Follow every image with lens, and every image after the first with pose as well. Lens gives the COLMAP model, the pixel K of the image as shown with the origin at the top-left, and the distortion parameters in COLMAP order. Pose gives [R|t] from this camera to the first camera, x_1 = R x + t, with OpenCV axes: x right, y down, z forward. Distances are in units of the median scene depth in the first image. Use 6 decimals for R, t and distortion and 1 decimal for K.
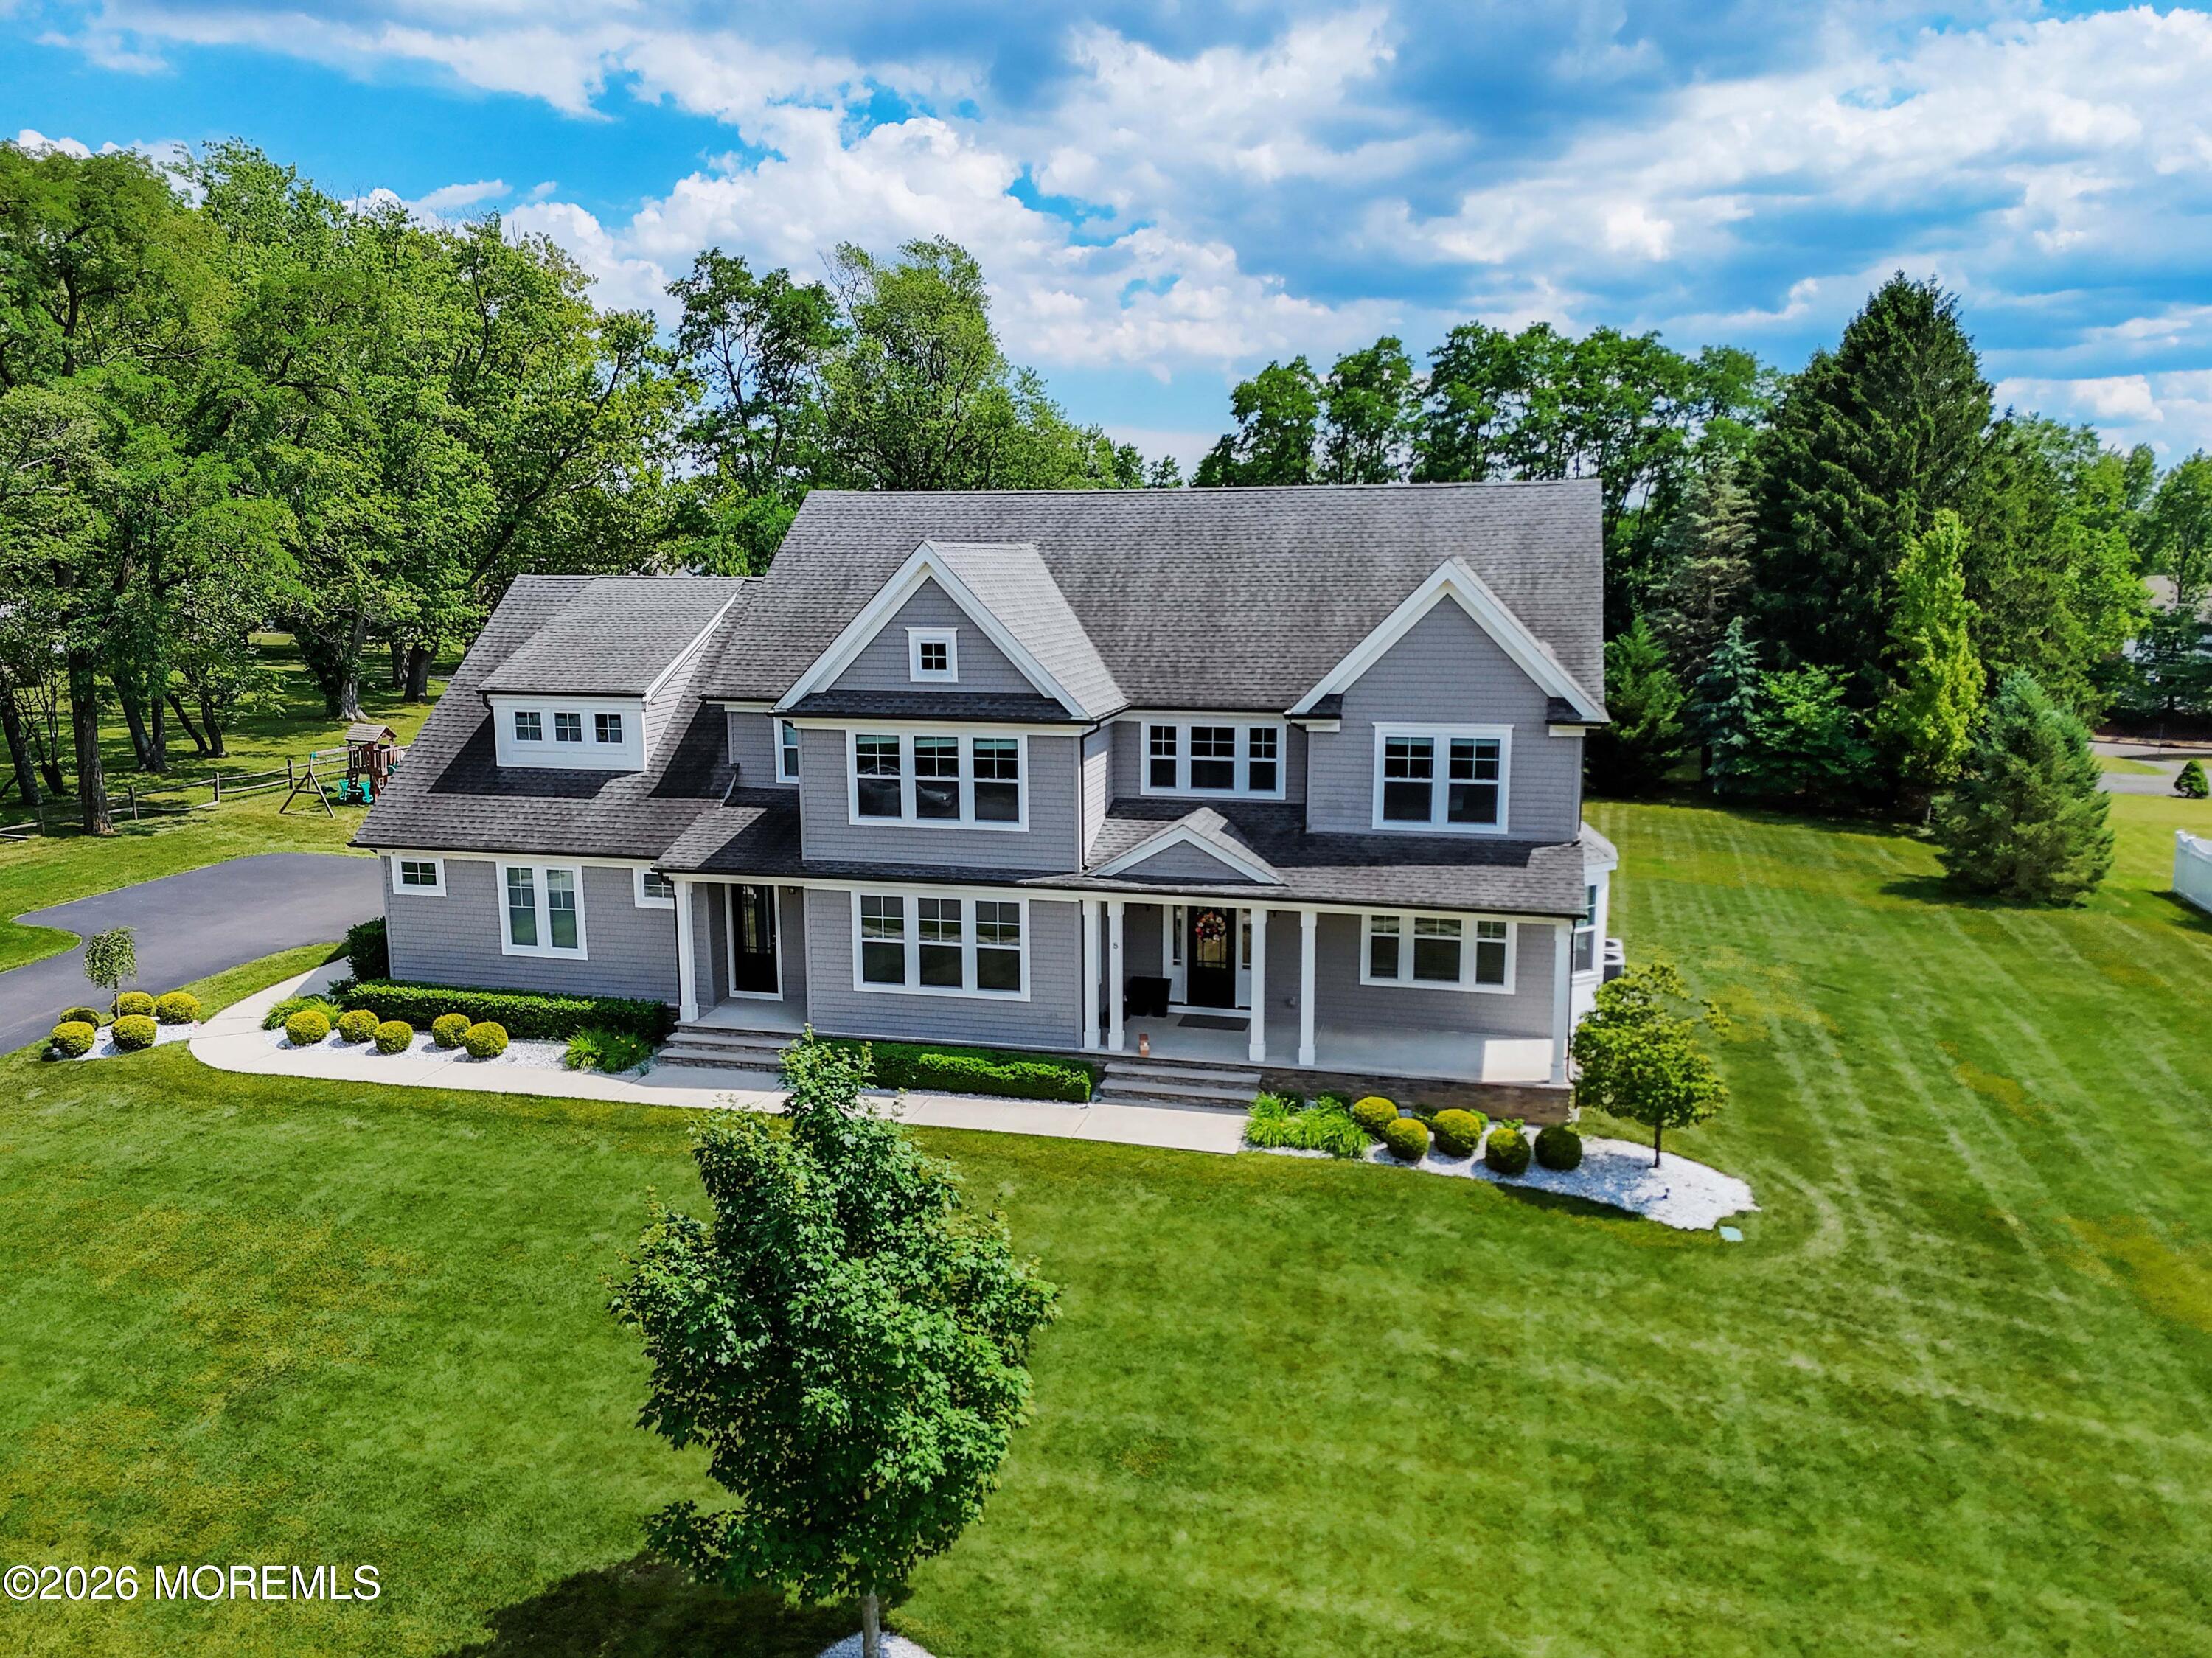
lens RADIAL K [[1624.4, 0, 1109.7], [0, 1624.4, 828.4], [0, 0, 1]] dist [0.070902, -0.058674]
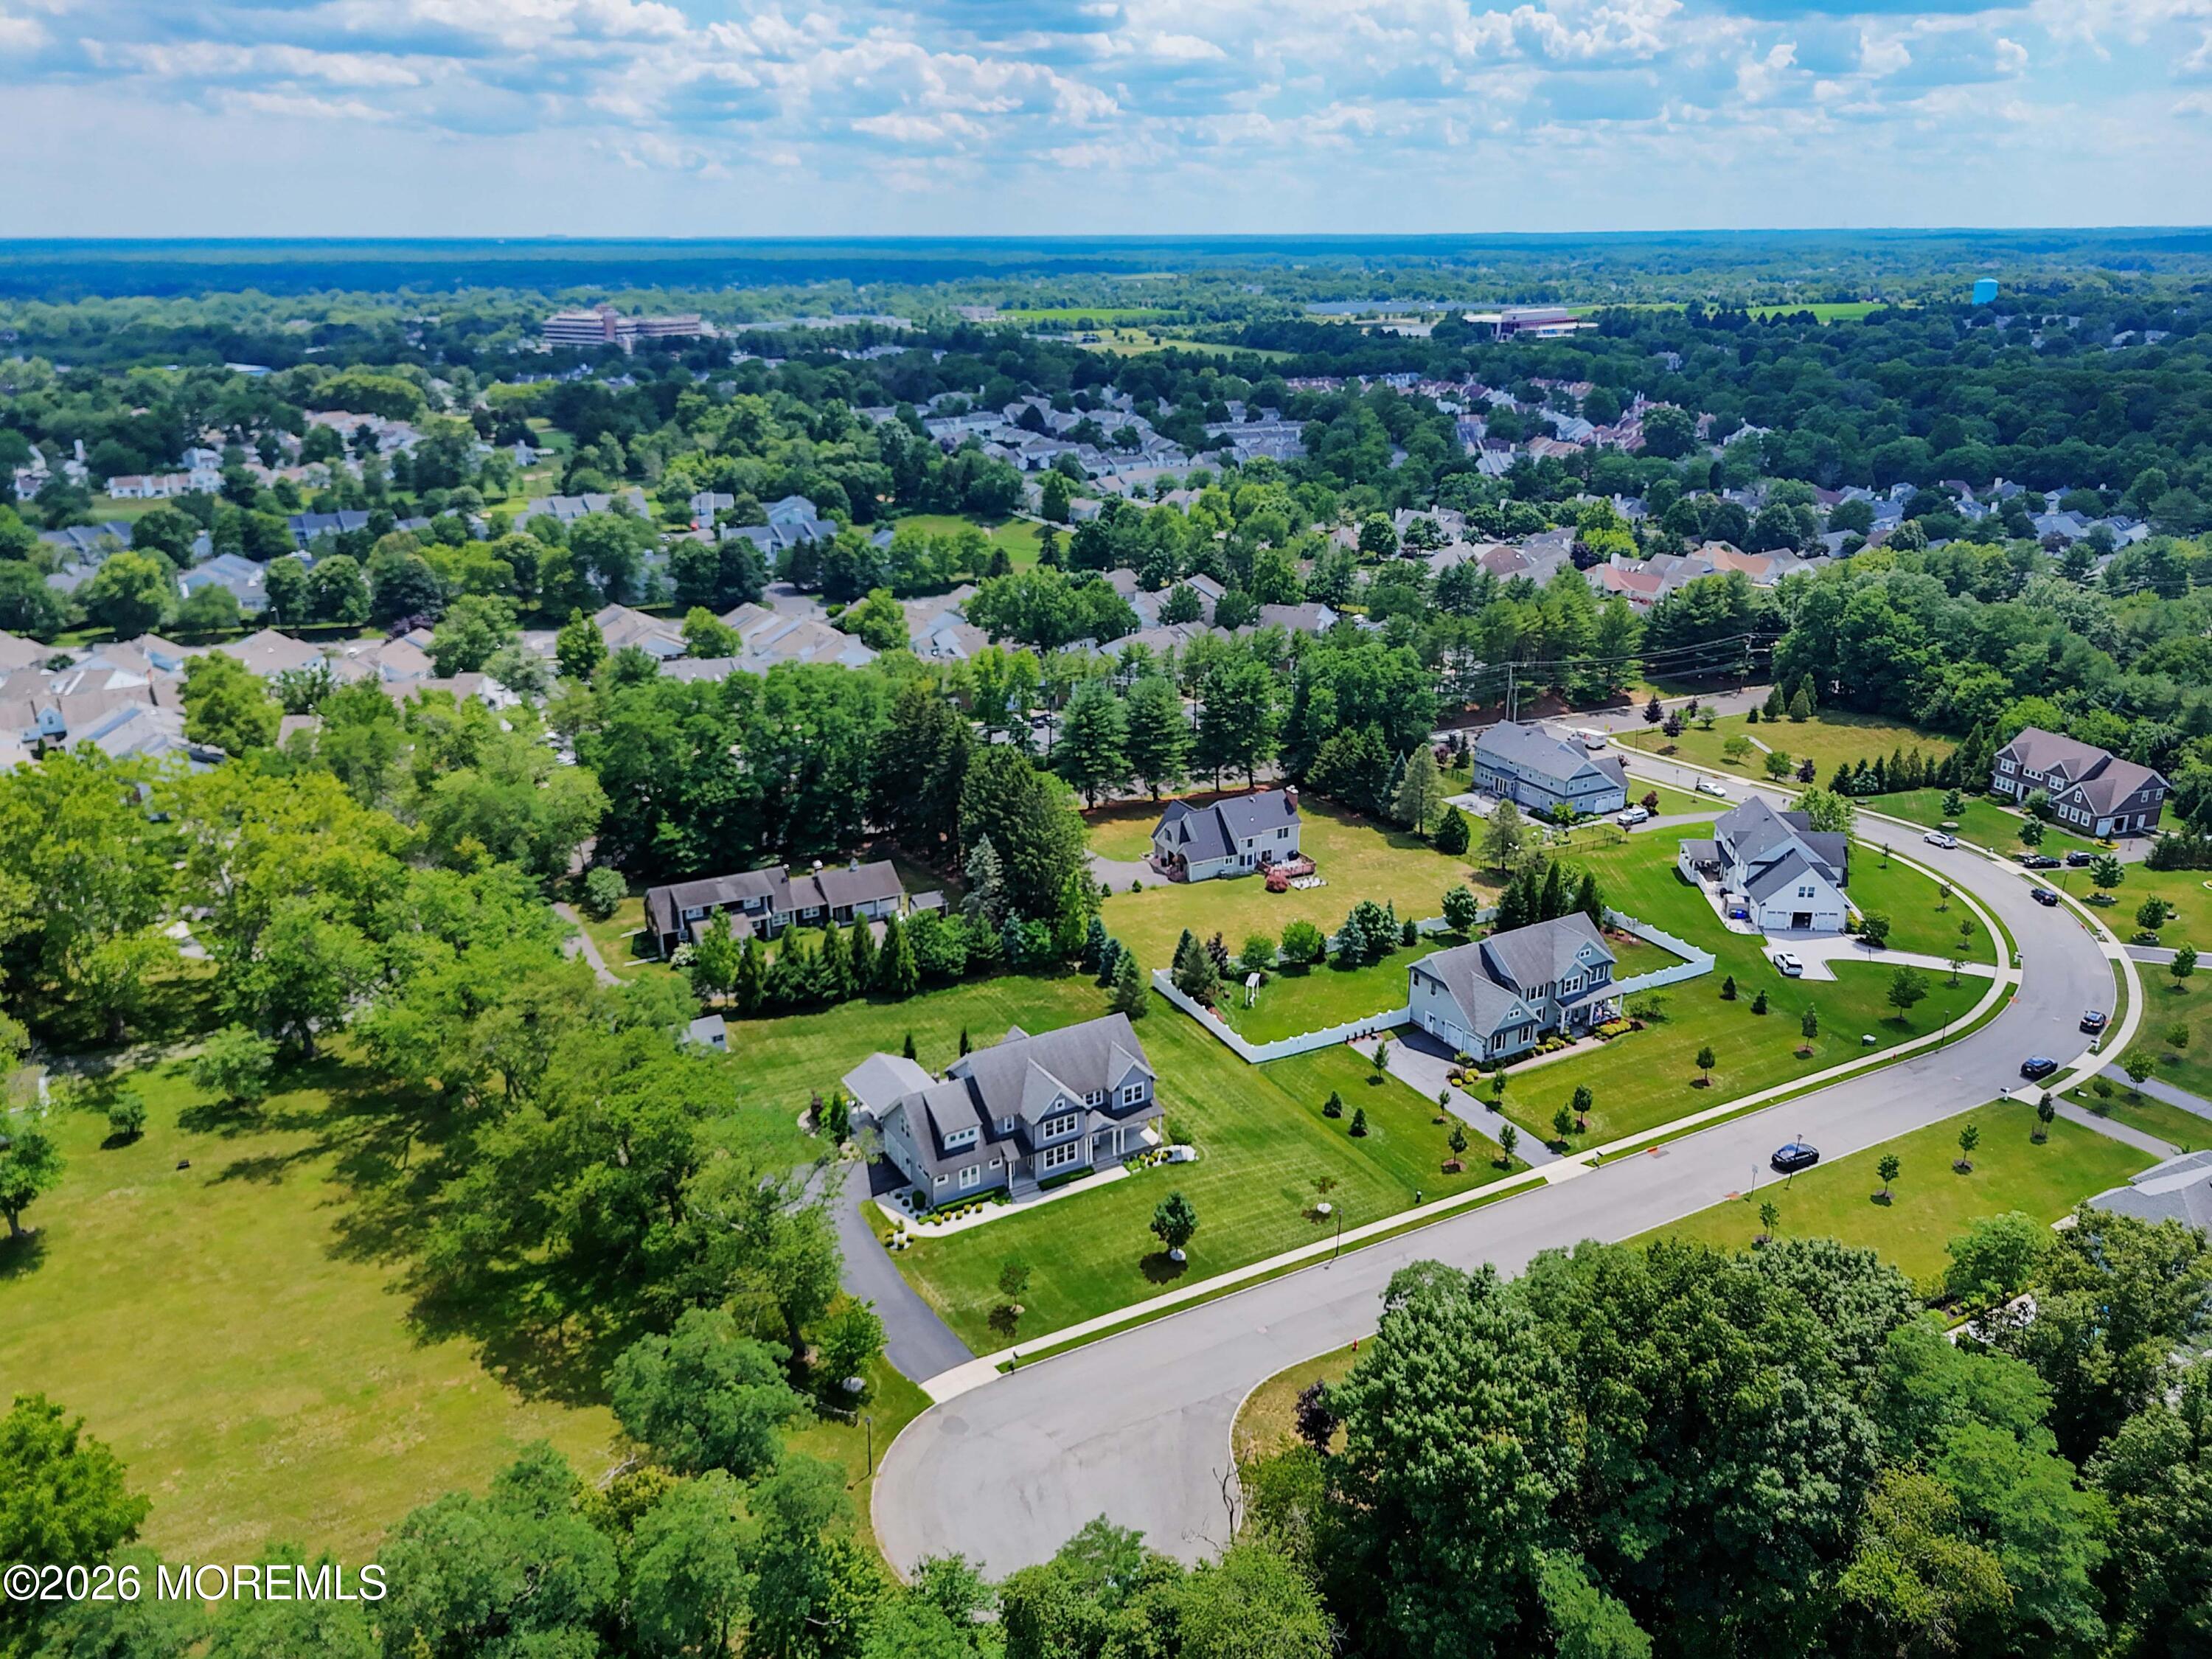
lens RADIAL K [[1642.3, 0, 1106.0], [0, 1642.3, 829.5], [0, 0, 1]] dist [0.087336, -0.137157]
pose [[0.716076, -0.236778, 0.656636, -3.134901], [0.118959, 0.968344, 0.219450, -2.021917], [-0.687811, -0.079030, 0.721575, -2.722415]]
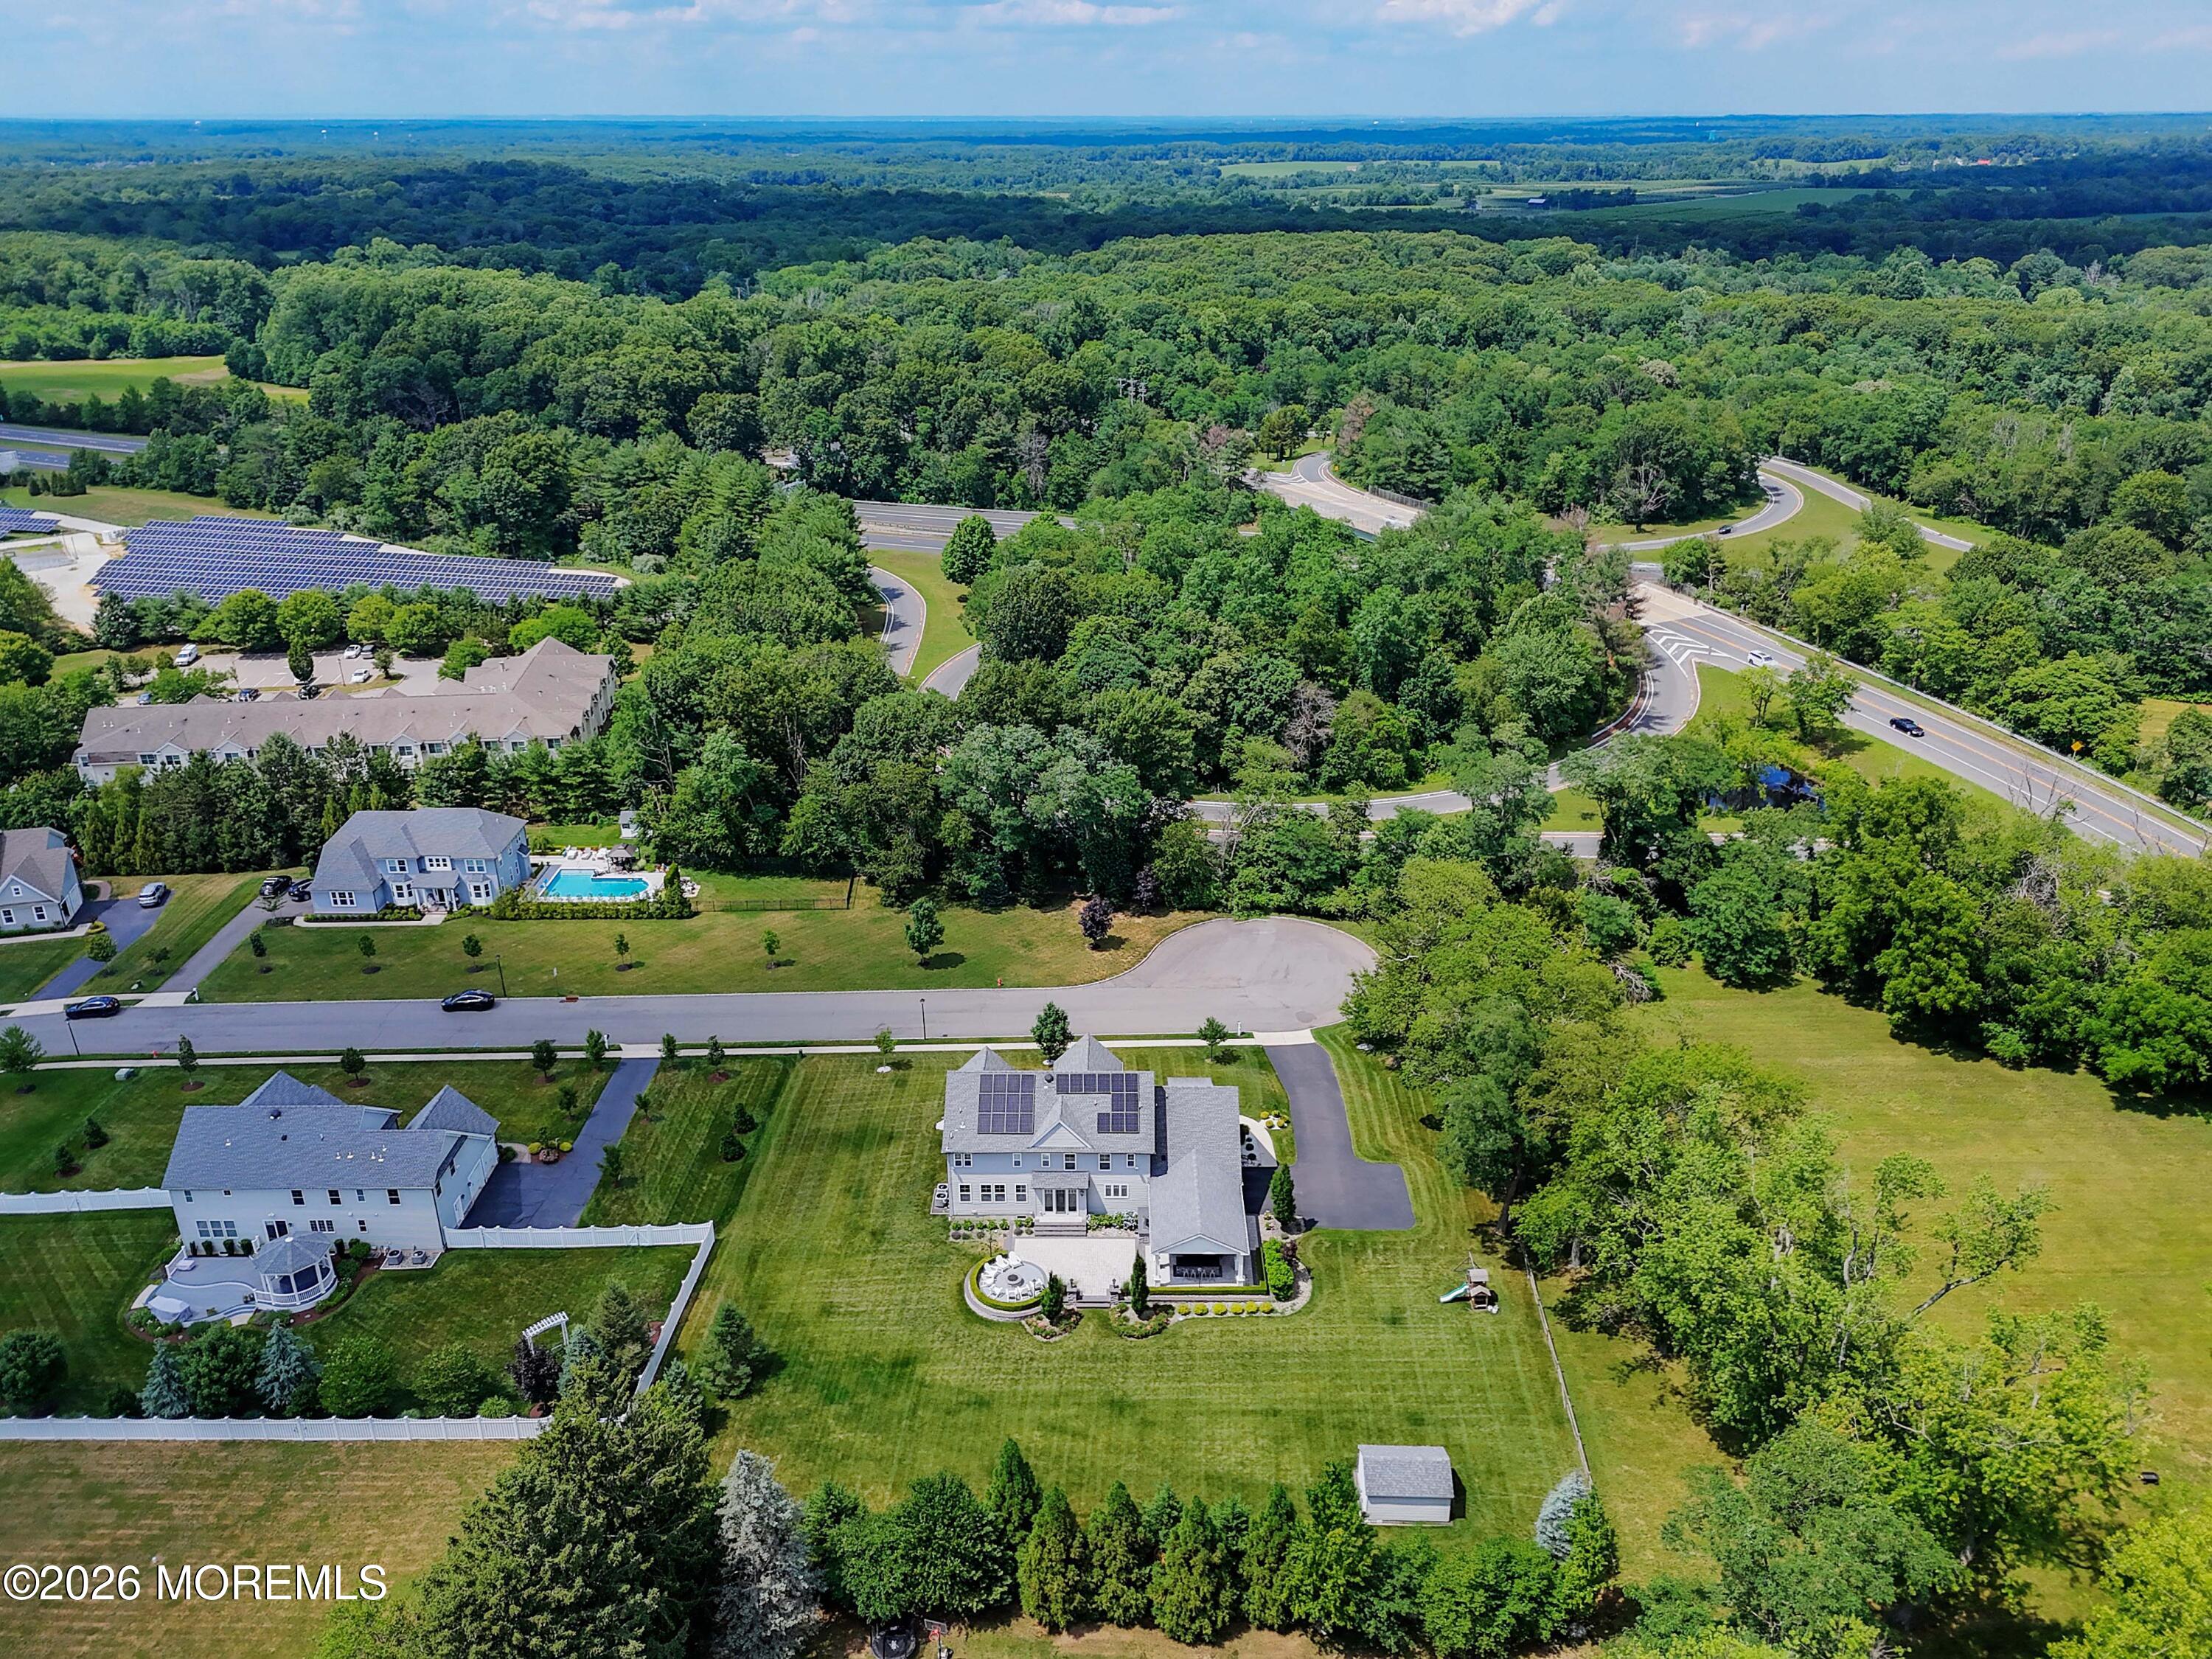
lens RADIAL K [[1651.3, 0, 1099.7], [0, 1651.3, 798.5], [0, 0, 1]] dist [0.072241, -0.063945]
pose [[-0.973181, 0.097910, -0.208163, 0.807629], [-0.028705, 0.846142, 0.532184, -3.352798], [0.228241, 0.523887, -0.820639, 4.616064]]
